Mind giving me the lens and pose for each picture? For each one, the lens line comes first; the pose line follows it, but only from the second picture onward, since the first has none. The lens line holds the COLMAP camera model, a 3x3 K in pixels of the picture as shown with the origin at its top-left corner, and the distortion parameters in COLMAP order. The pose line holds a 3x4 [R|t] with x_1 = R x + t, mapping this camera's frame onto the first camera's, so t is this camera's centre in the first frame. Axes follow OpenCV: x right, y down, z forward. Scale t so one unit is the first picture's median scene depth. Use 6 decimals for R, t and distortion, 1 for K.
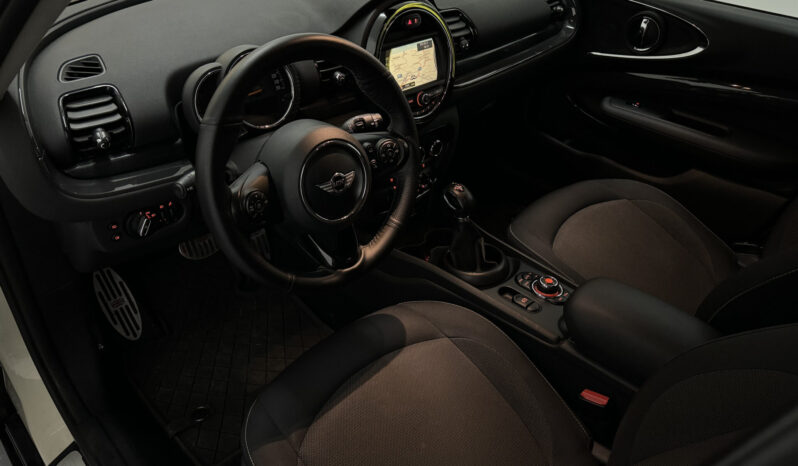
lens RADIAL K [[542.3, 0, 408.4], [0, 542.3, 235.5], [0, 0, 1]] dist [0.126244, -0.279611]
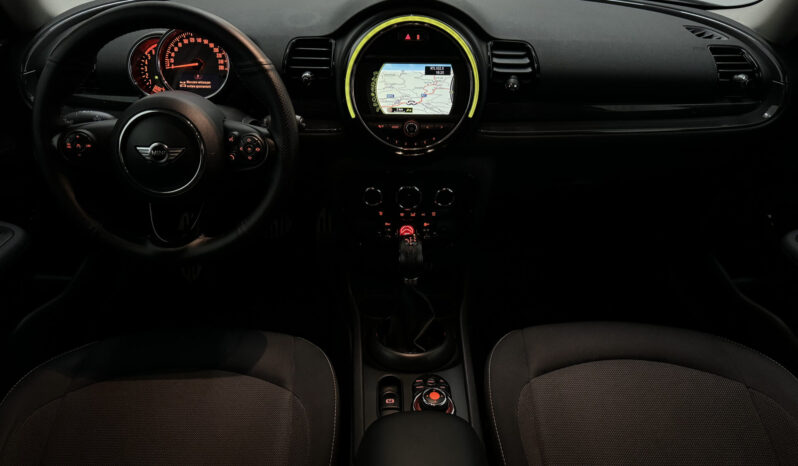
lens RADIAL K [[542.3, 0, 408.4], [0, 542.3, 235.5], [0, 0, 1]] dist [0.126244, -0.279611]
pose [[0.732095, 0.332693, -0.594434, 0.589089], [-0.393208, 0.918958, 0.030055, -0.122778], [0.556260, 0.211733, 0.803582, 0.357397]]
